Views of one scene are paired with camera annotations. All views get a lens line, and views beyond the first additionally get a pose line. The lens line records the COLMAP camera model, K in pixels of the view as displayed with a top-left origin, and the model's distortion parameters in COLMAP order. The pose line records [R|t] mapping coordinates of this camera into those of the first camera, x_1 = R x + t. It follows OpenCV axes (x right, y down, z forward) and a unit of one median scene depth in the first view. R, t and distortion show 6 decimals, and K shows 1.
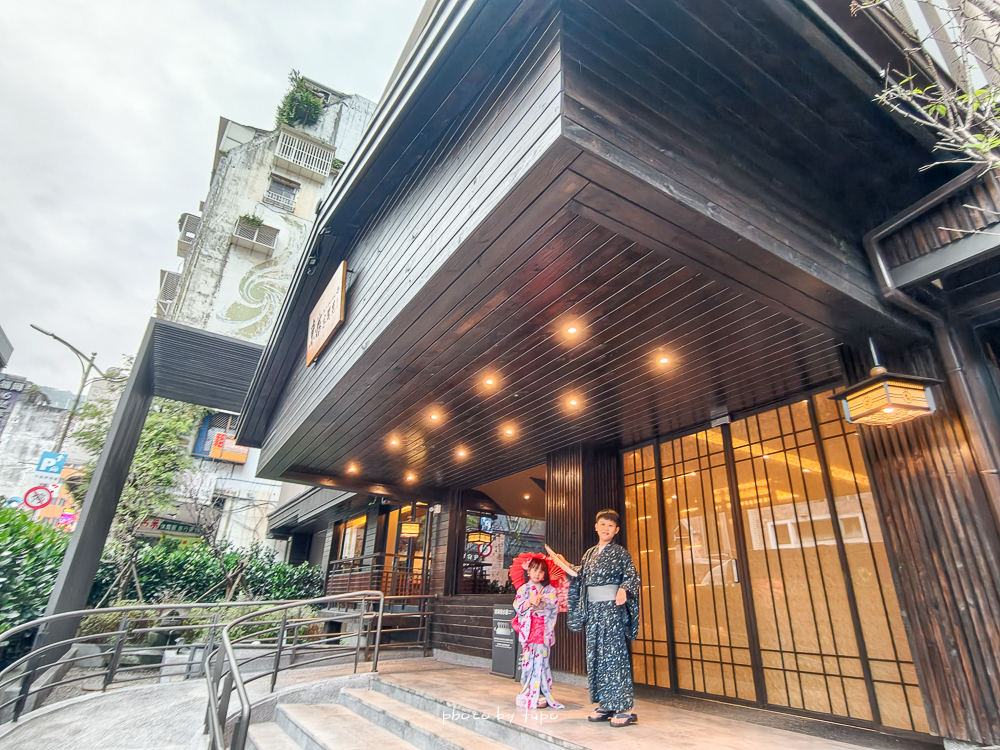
lens RADIAL K [[535.9, 0, 500.0], [0, 535.9, 375.0], [0, 0, 1]] dist [-0.001221, -0.001337]
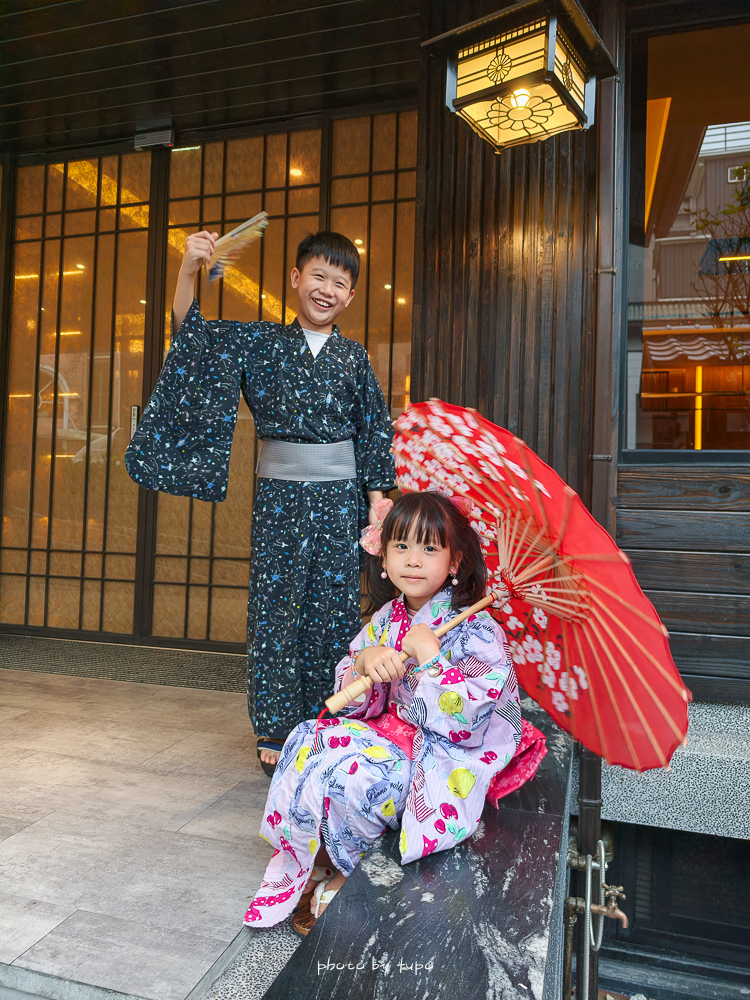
lens RADIAL K [[703.0, 0, 375.0], [0, 703.0, 500.0], [0, 0, 1]] dist [0.028046, -0.002043]
pose [[0.737710, -0.000362, 0.675117, 0.136410], [-0.272888, 0.914507, 0.298678, 0.153393], [-0.617508, -0.404569, 0.674543, 0.337078]]
